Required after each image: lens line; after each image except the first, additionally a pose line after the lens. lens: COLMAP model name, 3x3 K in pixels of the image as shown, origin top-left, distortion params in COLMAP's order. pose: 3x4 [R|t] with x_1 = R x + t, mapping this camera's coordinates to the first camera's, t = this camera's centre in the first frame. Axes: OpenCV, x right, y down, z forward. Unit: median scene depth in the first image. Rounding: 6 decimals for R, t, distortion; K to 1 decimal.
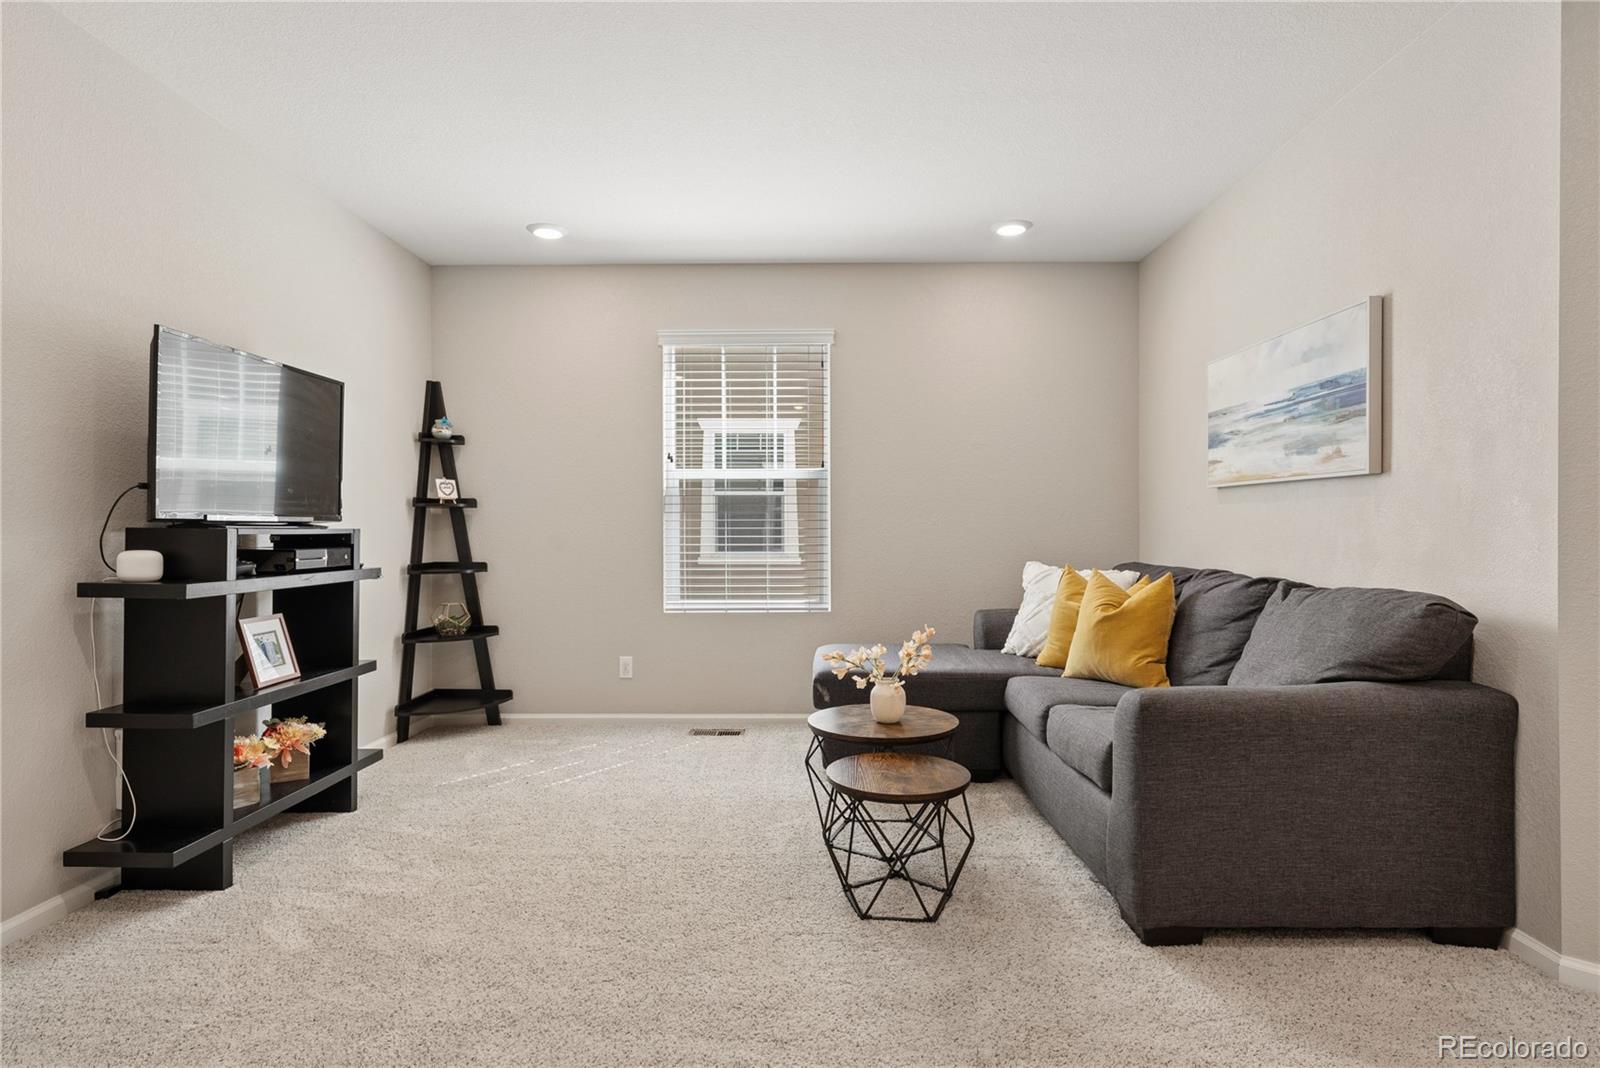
lens RADIAL K [[863.0, 0, 800.8], [0, 863.0, 529.8], [0, 0, 1]] dist [0.003453, 0.000797]
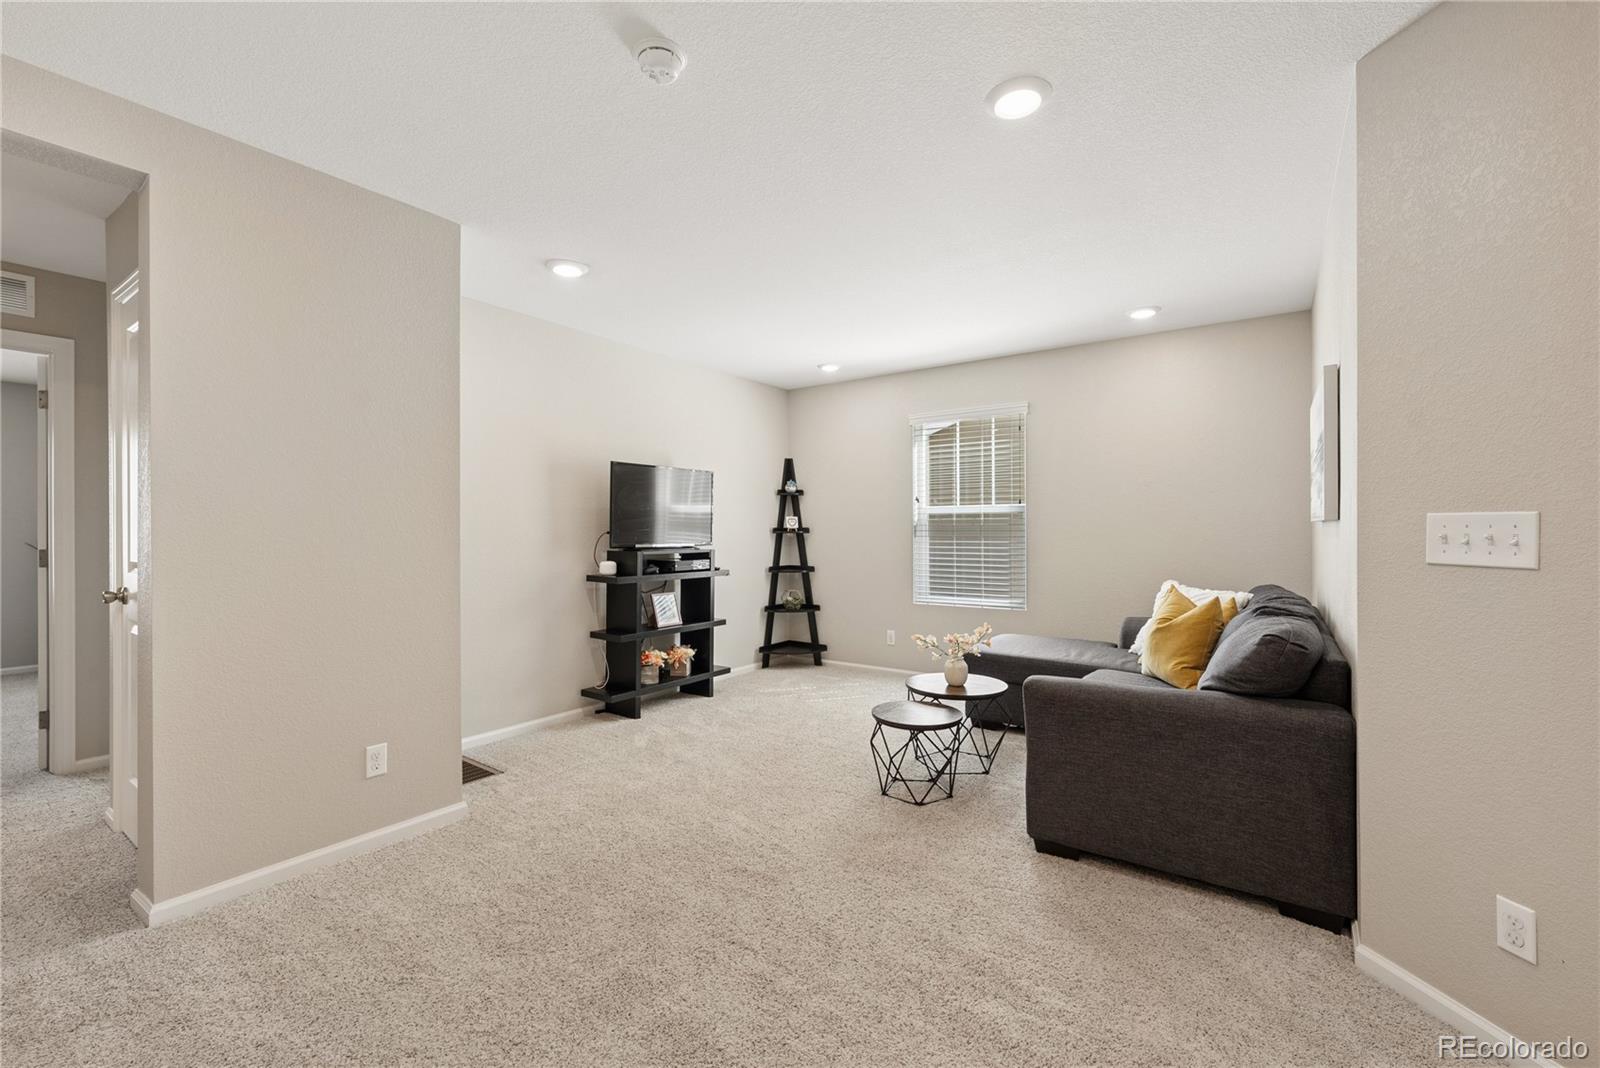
lens RADIAL K [[701.0, 0, 797.6], [0, 701.0, 529.5], [0, 0, 1]] dist [0.003587, 0.000201]
pose [[0.809615, -0.000060, -0.586961, 0.560739], [0.000818, 0.999999, 0.001026, -0.047979], [0.586961, -0.001311, 0.809614, -0.146583]]
